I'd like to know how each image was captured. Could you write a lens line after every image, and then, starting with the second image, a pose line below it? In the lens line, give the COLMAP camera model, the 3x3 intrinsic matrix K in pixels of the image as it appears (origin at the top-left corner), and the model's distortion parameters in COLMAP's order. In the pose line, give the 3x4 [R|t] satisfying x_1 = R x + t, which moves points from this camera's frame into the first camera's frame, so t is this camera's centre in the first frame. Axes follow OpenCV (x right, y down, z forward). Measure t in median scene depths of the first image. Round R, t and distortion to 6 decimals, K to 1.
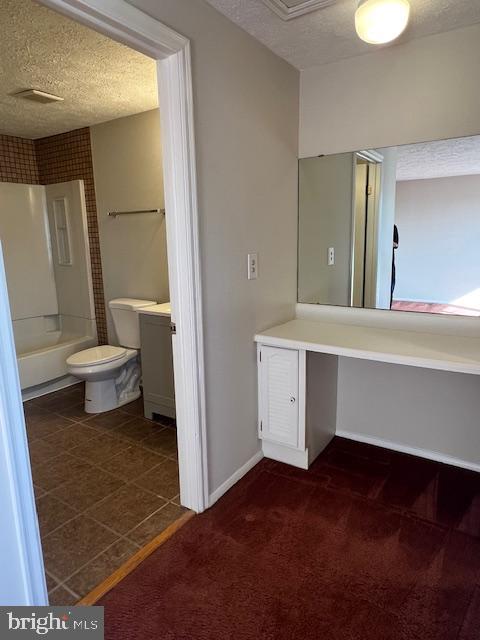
lens RADIAL K [[403.4, 0, 240.1], [0, 403.4, 318.4], [0, 0, 1]] dist [0.000147, 0.000077]
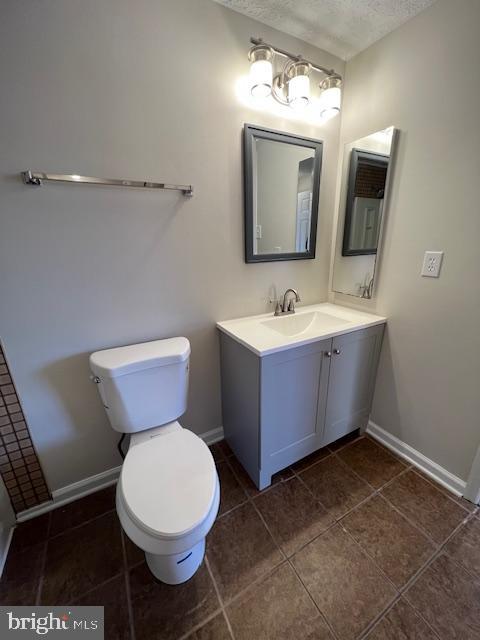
lens RADIAL K [[255.7, 0, 241.3], [0, 255.7, 319.7], [0, 0, 1]] dist [0.000443, -0.000058]
pose [[0.449449, -0.260549, 0.854465, -0.572884], [0.180304, 0.963292, 0.198894, -0.150346], [-0.874921, 0.064671, 0.479929, 0.804693]]
